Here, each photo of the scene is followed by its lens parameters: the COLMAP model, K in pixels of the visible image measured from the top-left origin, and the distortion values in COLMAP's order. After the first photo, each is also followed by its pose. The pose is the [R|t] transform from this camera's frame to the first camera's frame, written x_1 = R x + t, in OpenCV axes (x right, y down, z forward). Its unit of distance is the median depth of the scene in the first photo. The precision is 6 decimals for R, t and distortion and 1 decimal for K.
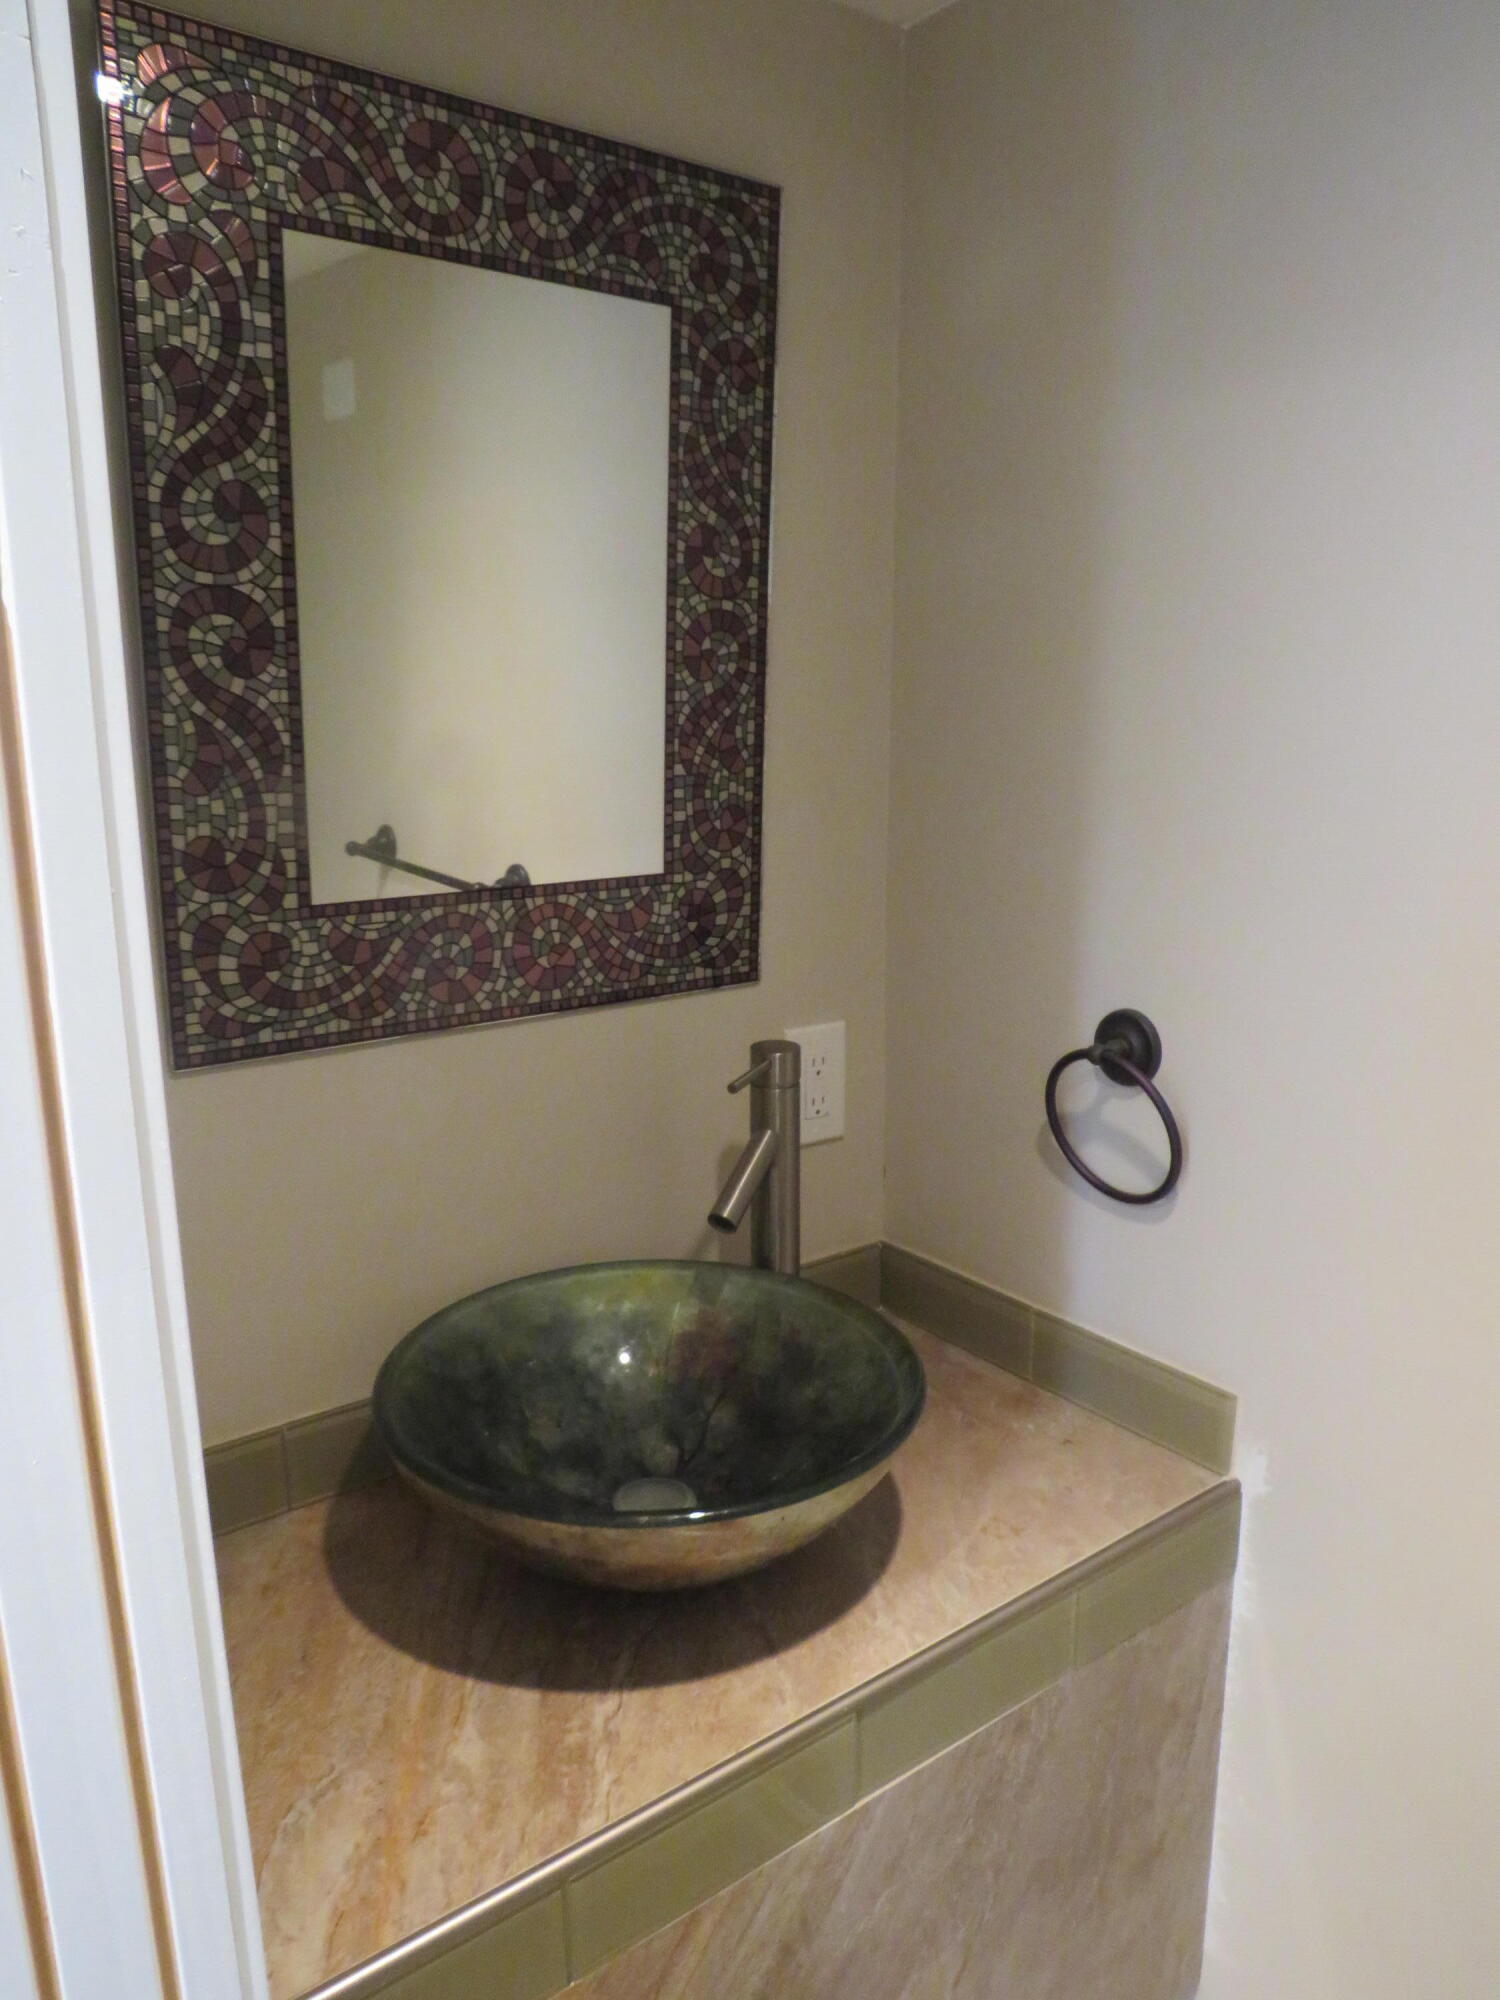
lens RADIAL K [[1386.3, 0, 750.0], [0, 1386.3, 1000.0], [0, 0, 1]] dist [-0.057729, 0.040996]
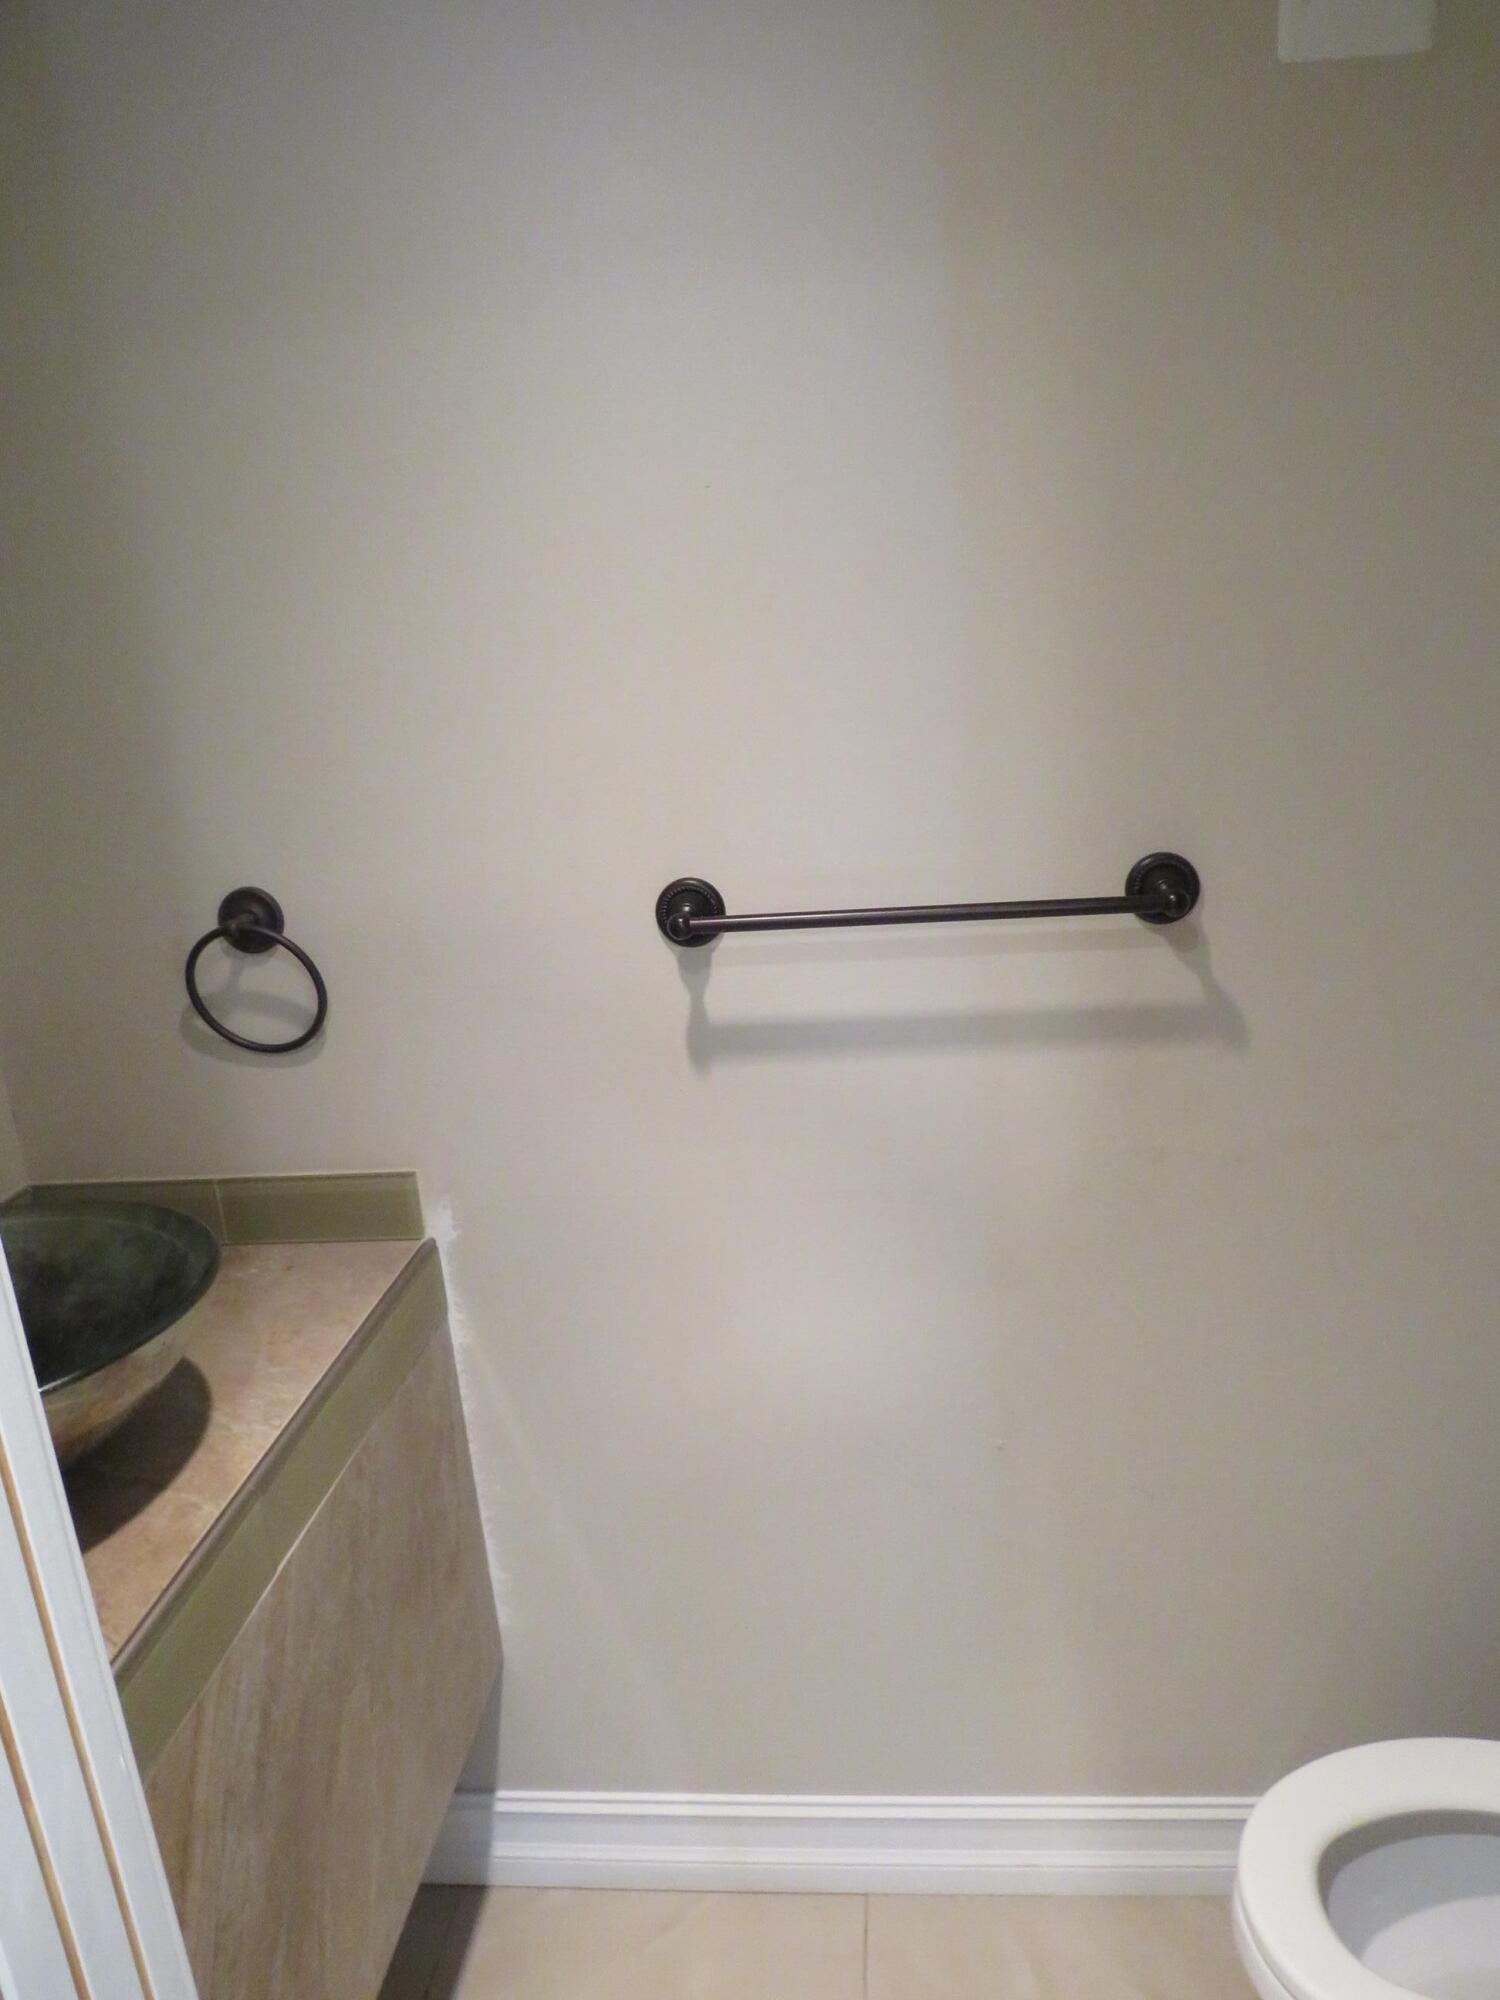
lens RADIAL K [[1386.3, 0, 750.0], [0, 1386.3, 1000.0], [0, 0, 1]] dist [-0.057729, 0.040996]
pose [[0.680720, -0.245237, 0.690275, -0.260926], [0.234564, 0.965655, 0.111757, 0.069762], [-0.693975, 0.085838, 0.714864, -0.114680]]
